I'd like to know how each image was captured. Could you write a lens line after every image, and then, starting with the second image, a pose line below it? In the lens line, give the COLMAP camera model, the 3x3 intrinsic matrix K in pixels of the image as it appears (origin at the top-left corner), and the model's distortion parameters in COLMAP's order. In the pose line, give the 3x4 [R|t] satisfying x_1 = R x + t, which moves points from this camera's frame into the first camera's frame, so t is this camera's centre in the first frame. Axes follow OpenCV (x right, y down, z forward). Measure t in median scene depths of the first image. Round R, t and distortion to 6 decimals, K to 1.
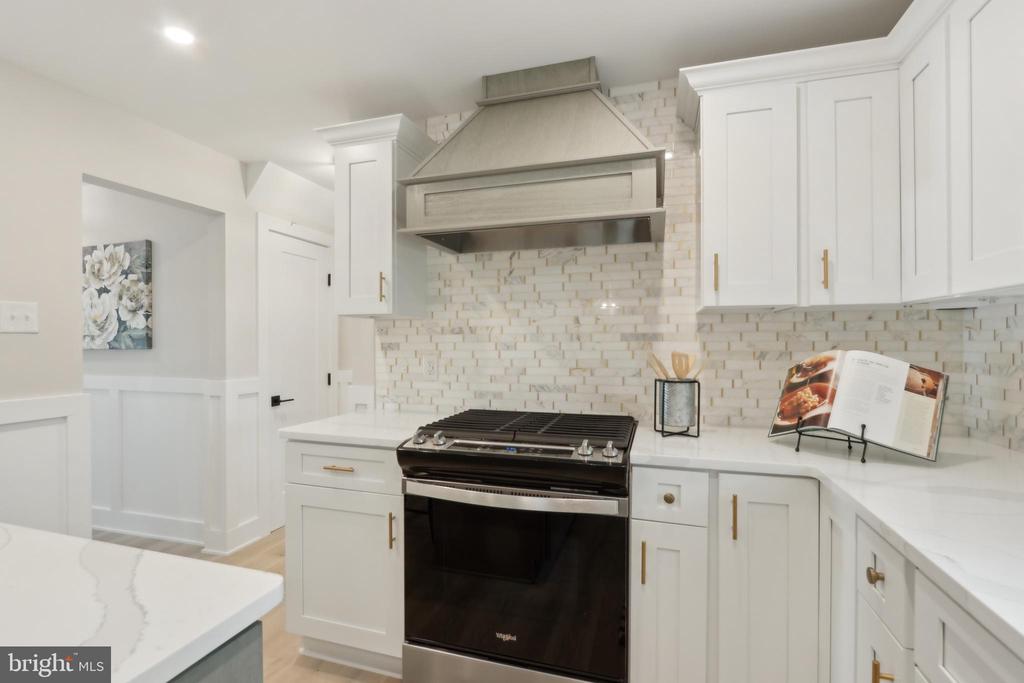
lens RADIAL K [[485.5, 0, 503.3], [0, 485.5, 340.3], [0, 0, 1]] dist [-0.010031, -0.000390]
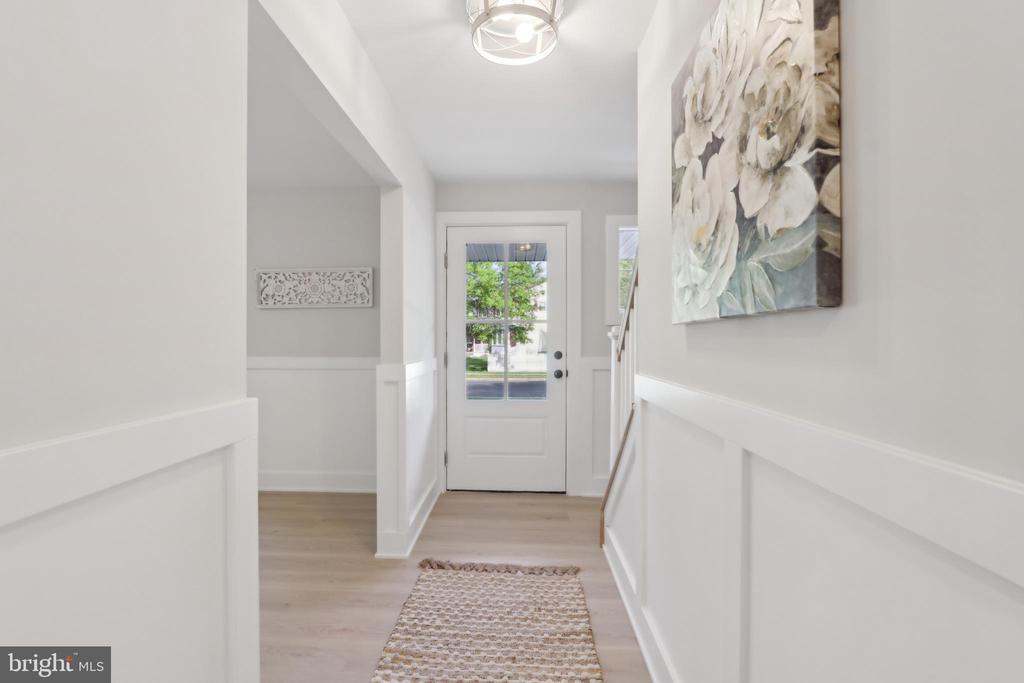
lens RADIAL K [[485.5, 0, 503.3], [0, 485.5, 340.3], [0, 0, 1]] dist [-0.010031, -0.000390]
pose [[0.273093, 0.005454, -0.961972, -0.771985], [0.002687, 0.999976, 0.006432, 0.044342], [0.961984, -0.004341, 0.273072, 1.096514]]
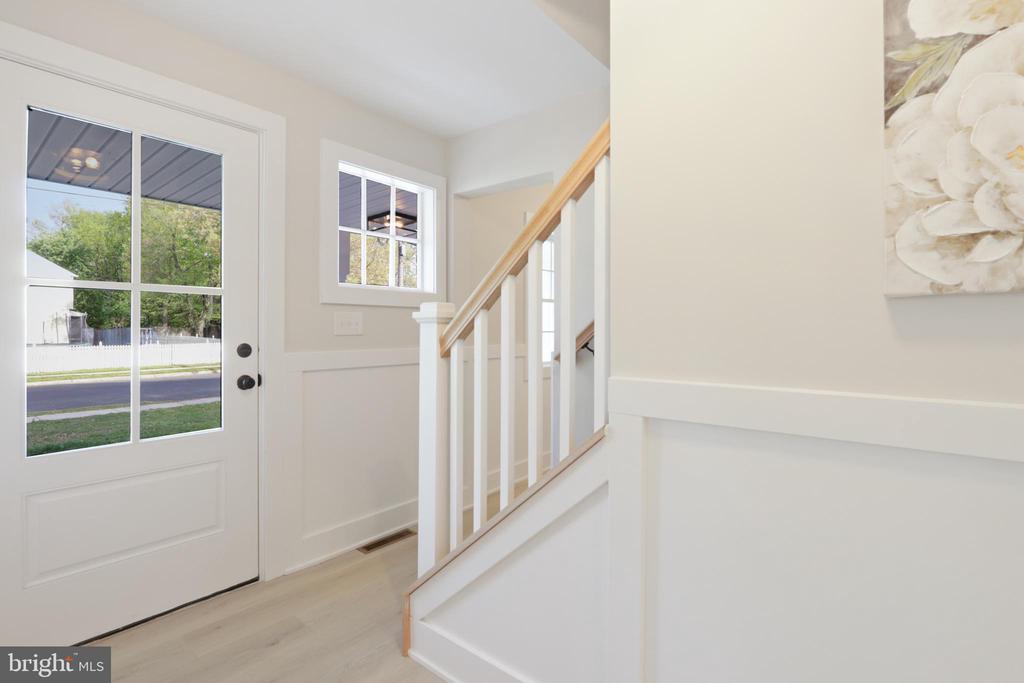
lens RADIAL K [[493.3, 0, 492.7], [0, 493.3, 328.8], [0, 0, 1]] dist [-0.013358, -0.000381]
pose [[0.929291, 0.007824, -0.369265, -1.472178], [-0.005987, 0.999963, 0.006121, 0.053615], [0.369299, -0.003477, 0.929304, 0.997946]]
